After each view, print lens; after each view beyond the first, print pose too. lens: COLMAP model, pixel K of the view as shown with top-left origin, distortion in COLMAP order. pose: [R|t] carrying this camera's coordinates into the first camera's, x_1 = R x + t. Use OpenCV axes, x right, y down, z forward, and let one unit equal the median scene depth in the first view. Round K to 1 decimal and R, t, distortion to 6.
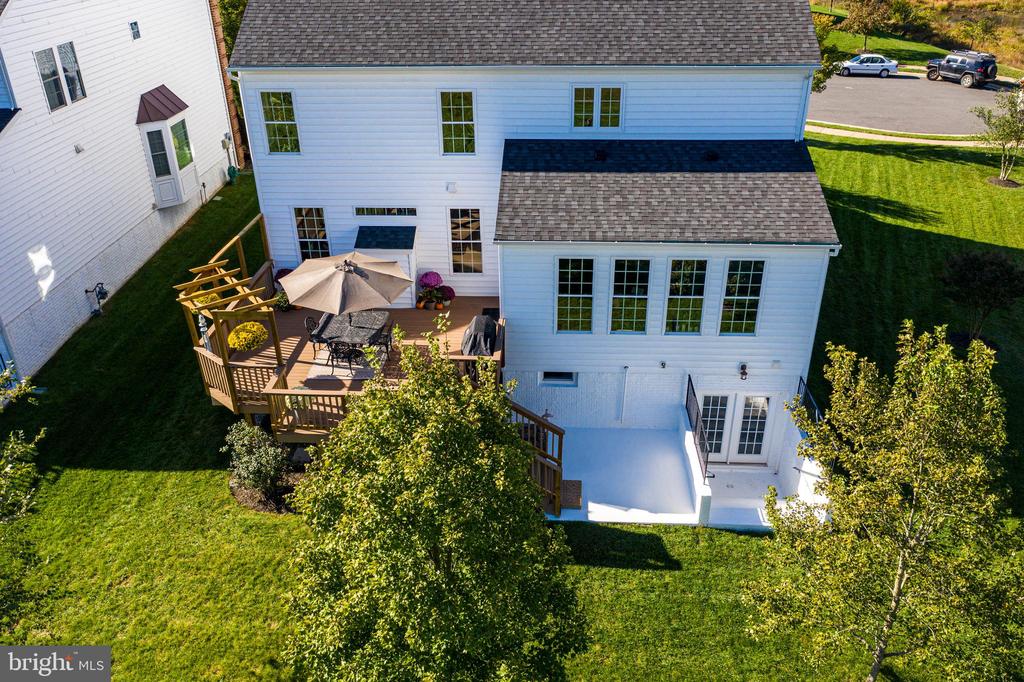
lens RADIAL K [[812.2, 0, 508.3], [0, 812.2, 339.9], [0, 0, 1]] dist [-0.006332, 0.005680]
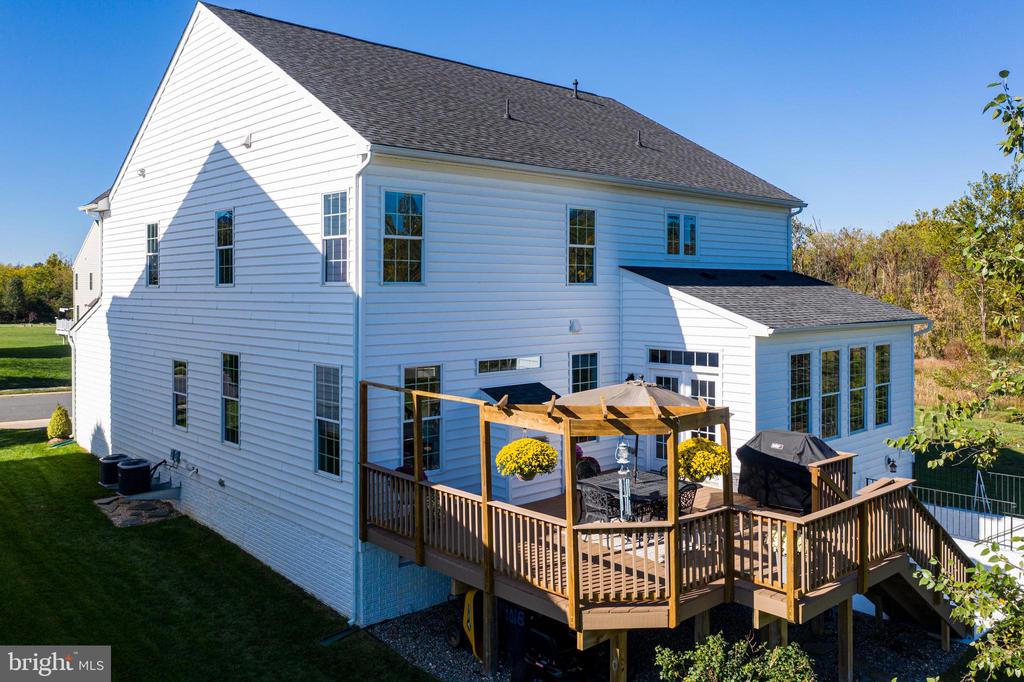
lens RADIAL K [[812.2, 0, 513.2], [0, 812.2, 341.7], [0, 0, 1]] dist [-0.006332, 0.005680]
pose [[0.695408, -0.032754, 0.717869, -0.716085], [0.335859, 0.897957, -0.284381, 0.035341], [-0.635300, 0.438863, 0.635446, 0.556489]]
